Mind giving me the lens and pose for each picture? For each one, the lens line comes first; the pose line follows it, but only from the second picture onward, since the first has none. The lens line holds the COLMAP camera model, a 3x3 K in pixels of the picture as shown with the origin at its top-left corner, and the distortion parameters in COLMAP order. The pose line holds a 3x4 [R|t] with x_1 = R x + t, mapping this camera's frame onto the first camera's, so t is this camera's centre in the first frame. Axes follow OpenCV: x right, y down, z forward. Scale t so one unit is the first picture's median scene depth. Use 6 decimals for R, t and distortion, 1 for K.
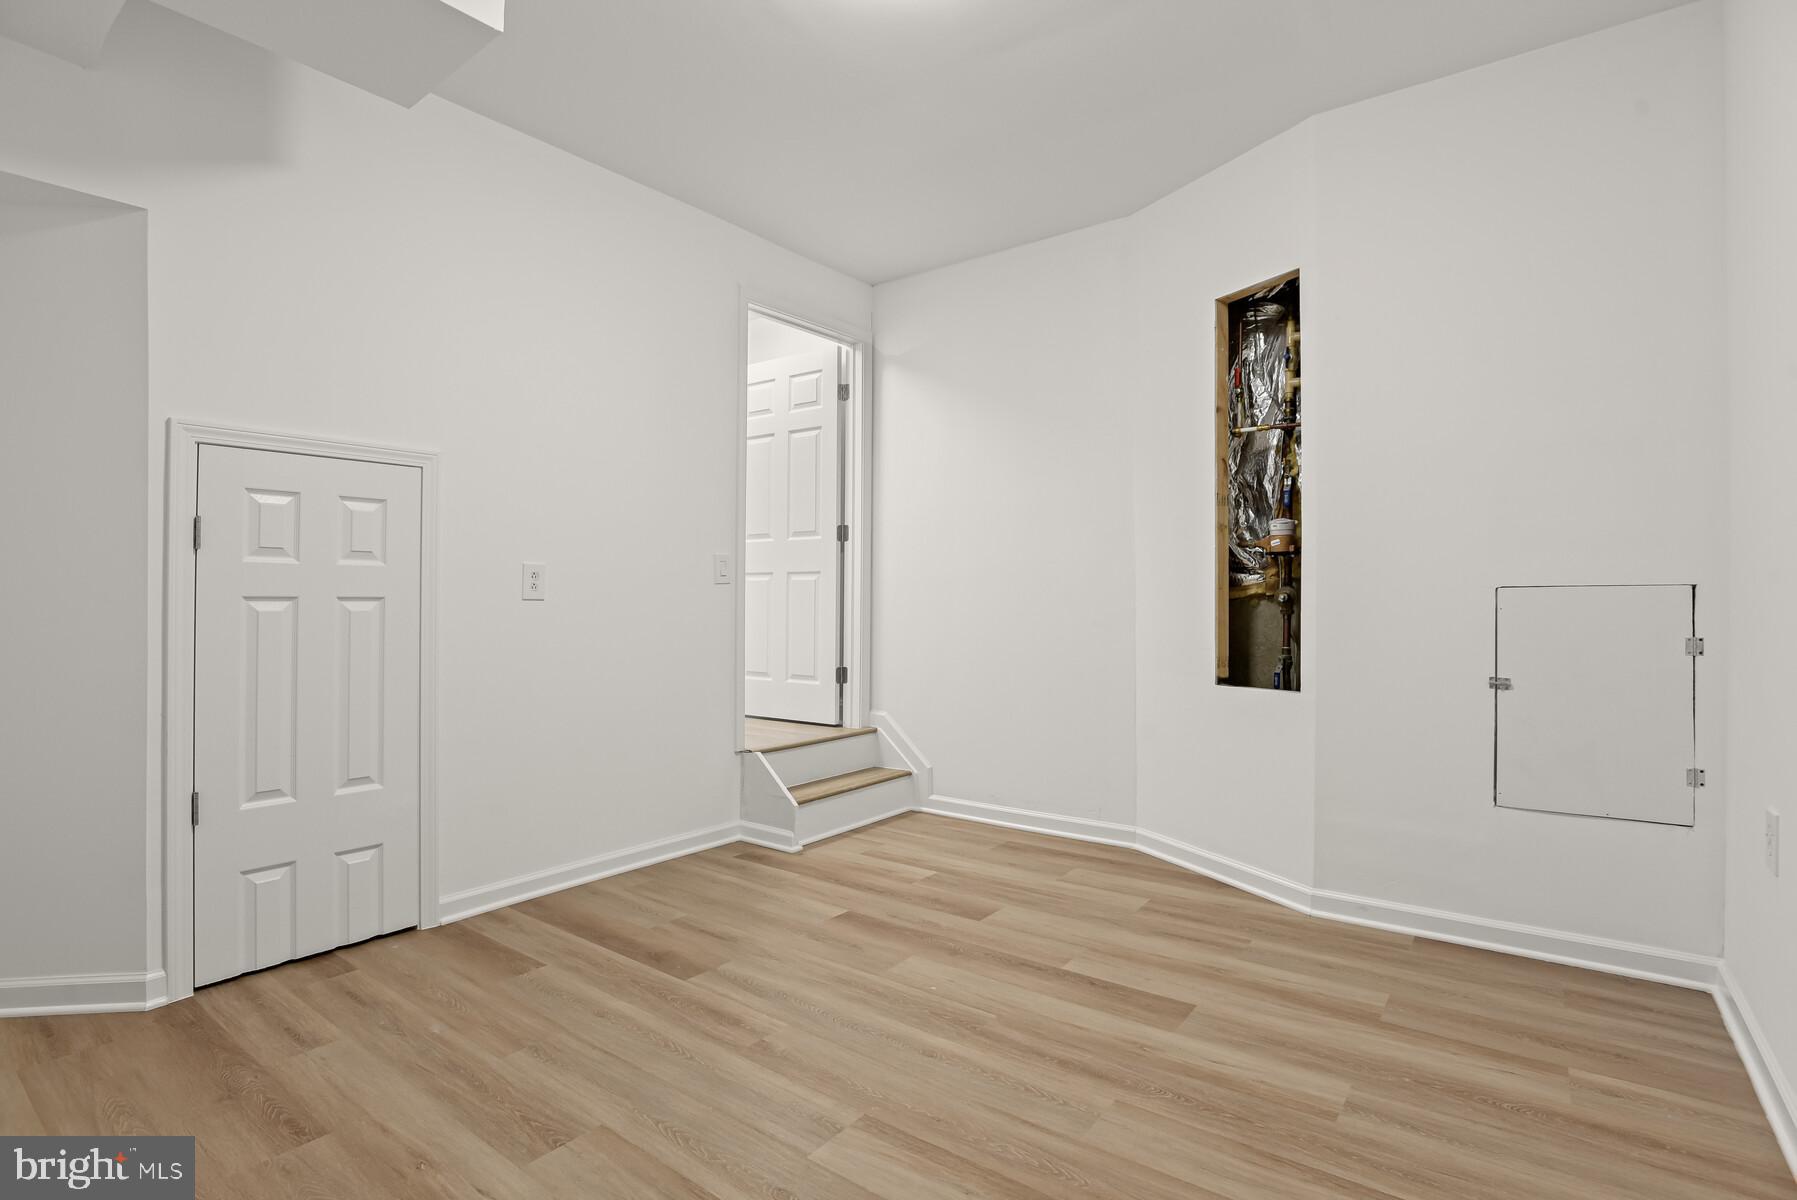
lens RADIAL K [[868.7, 0, 898.5], [0, 868.7, 600.0], [0, 0, 1]] dist [-0.041435, 0.000049]
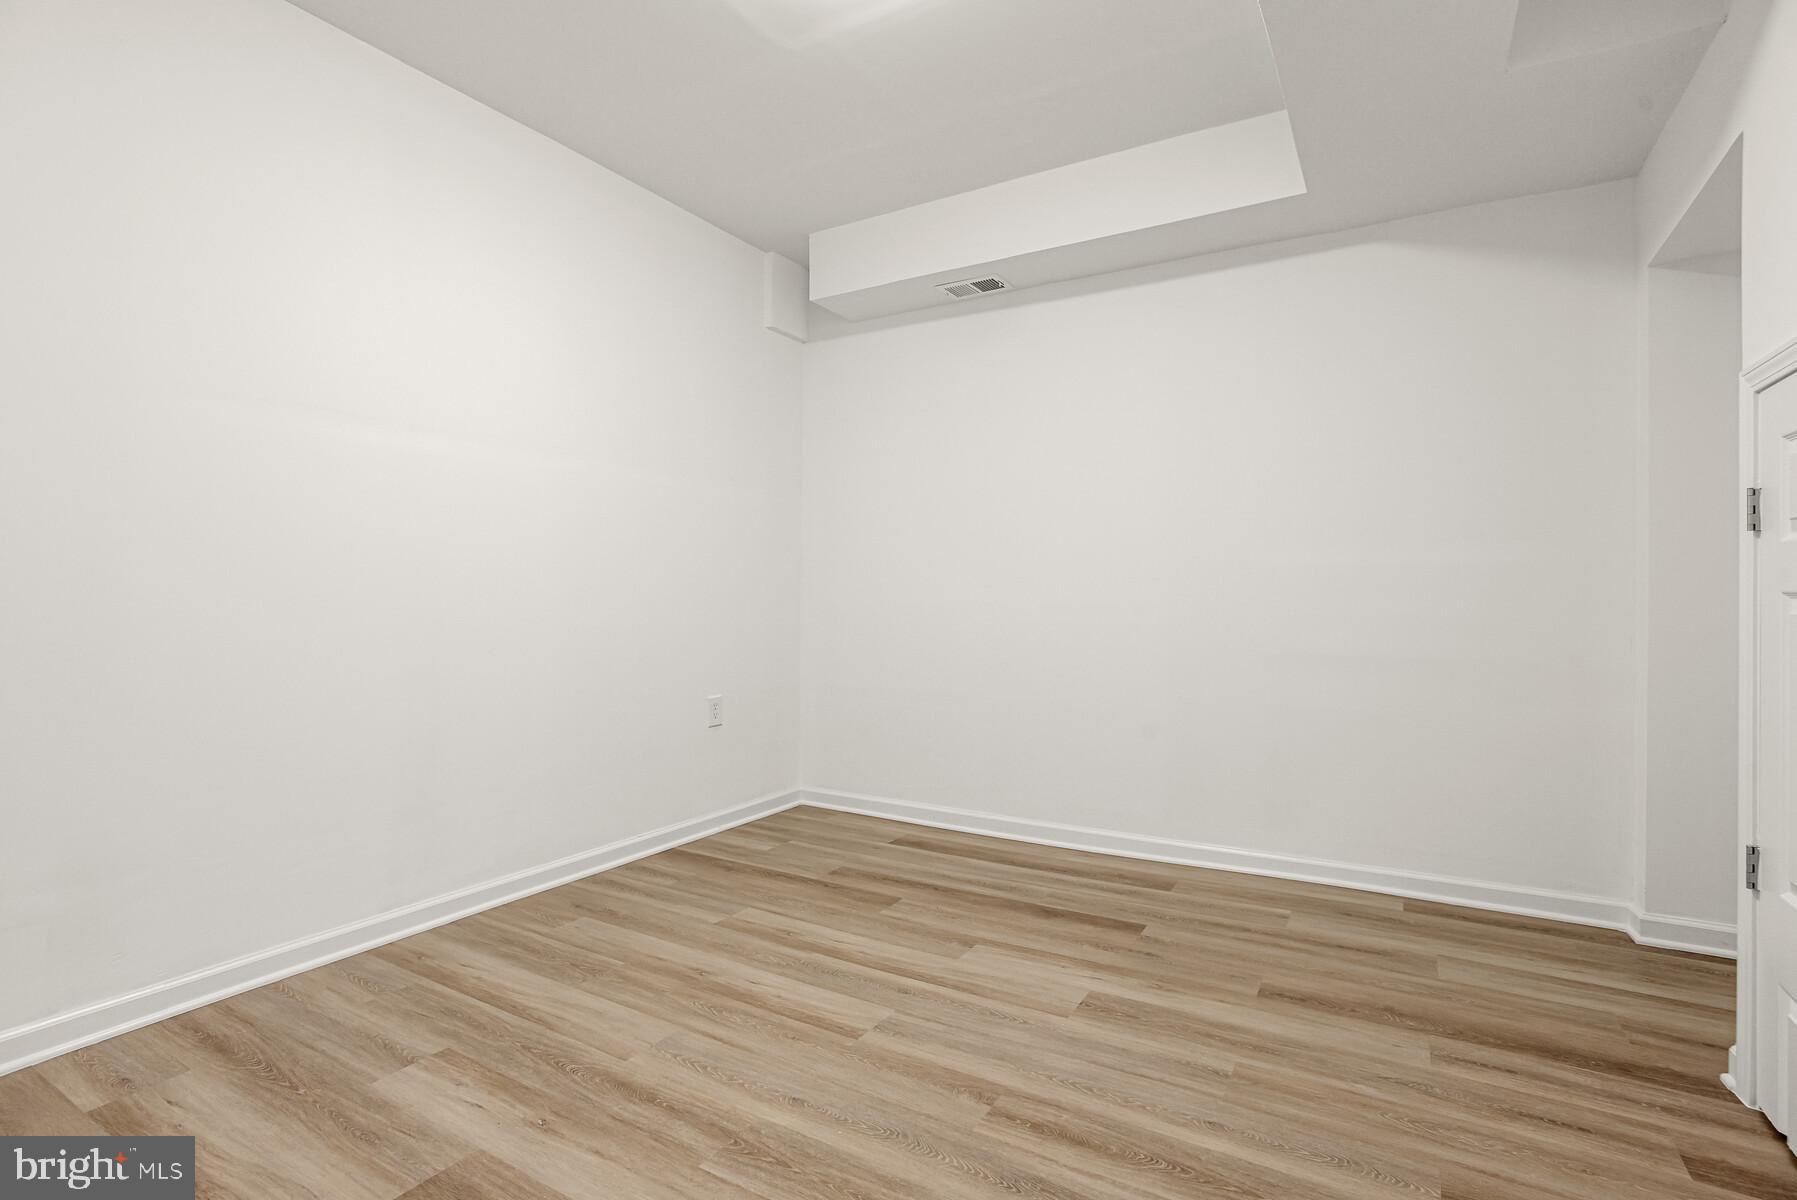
lens RADIAL K [[868.7, 0, 898.5], [0, 868.7, 600.0], [0, 0, 1]] dist [-0.041435, 0.000049]
pose [[-0.994547, -0.001917, -0.104276, 0.025792], [-0.002481, 0.999983, 0.005278, 0.000524], [0.104264, 0.005508, -0.994534, 1.989564]]
